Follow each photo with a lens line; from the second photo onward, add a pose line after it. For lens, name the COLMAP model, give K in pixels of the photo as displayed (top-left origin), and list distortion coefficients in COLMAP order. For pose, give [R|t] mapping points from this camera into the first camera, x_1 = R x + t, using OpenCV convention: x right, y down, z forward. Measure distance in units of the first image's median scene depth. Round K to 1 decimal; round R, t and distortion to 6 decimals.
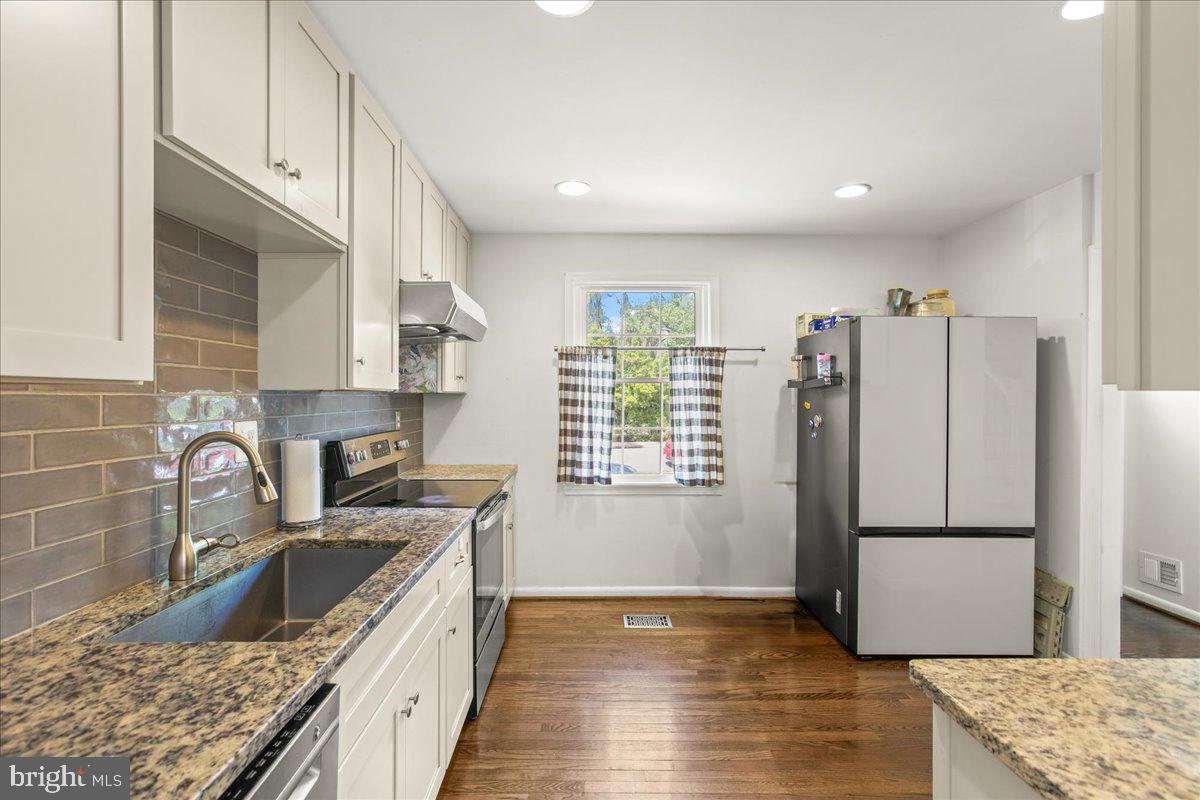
lens RADIAL K [[549.9, 0, 588.5], [0, 549.9, 396.2], [0, 0, 1]] dist [-0.028413, 0.004993]
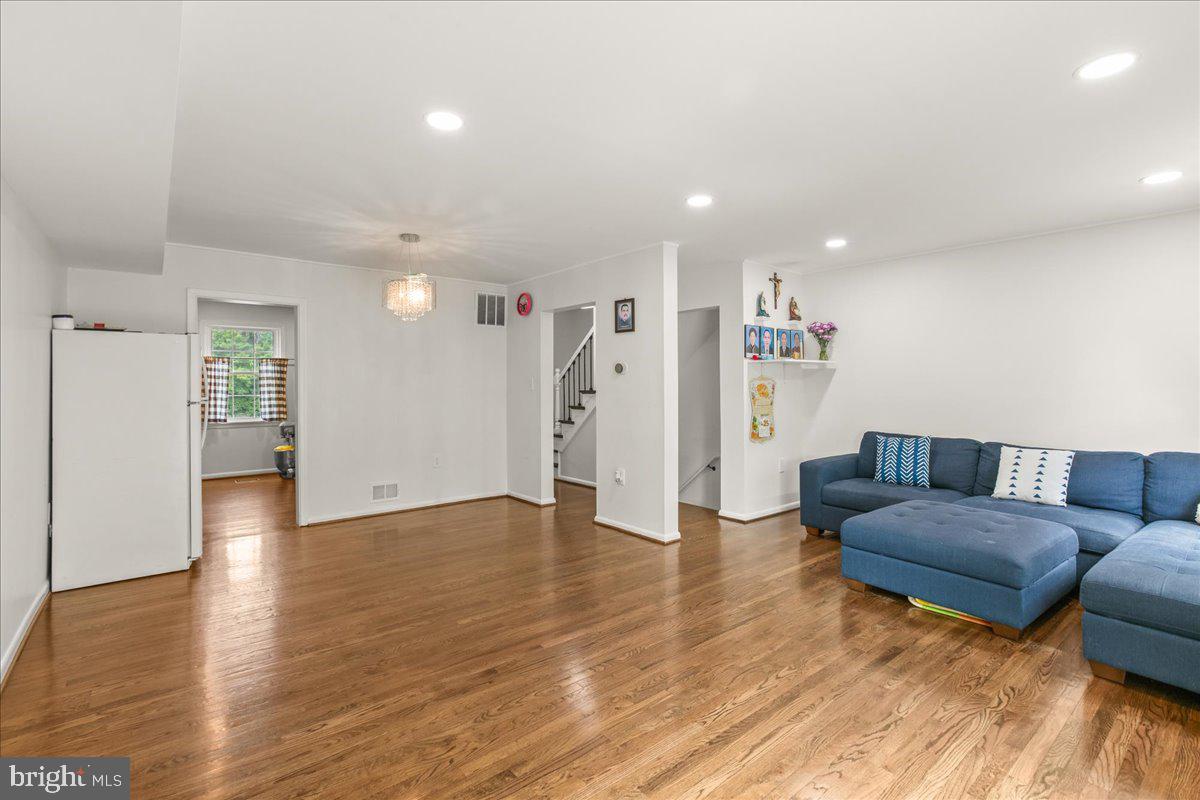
lens RADIAL K [[554.2, 0, 597.8], [0, 554.2, 376.1], [0, 0, 1]] dist [-0.022212, 0.014351]
pose [[0.786807, 0.002414, 0.617195, -0.142945], [0.004158, 0.999949, -0.009212, 0.008530], [-0.617185, 0.009814, 0.786756, -1.548165]]
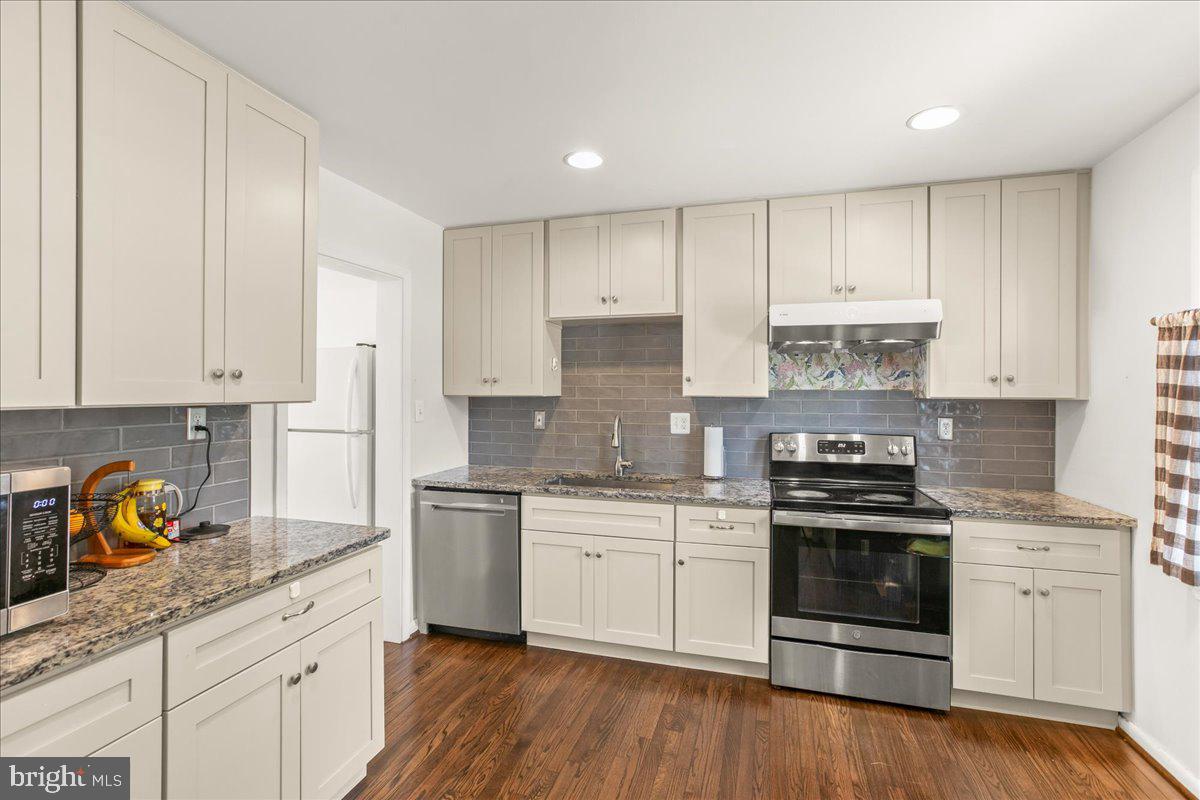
lens RADIAL K [[554.2, 0, 598.7], [0, 554.2, 389.4], [0, 0, 1]] dist [-0.022212, 0.014351]
pose [[-0.290771, -0.002300, -0.956790, 0.638245], [-0.001868, 0.999997, -0.001837, -0.015631], [0.956791, 0.001253, -0.290775, 0.629073]]
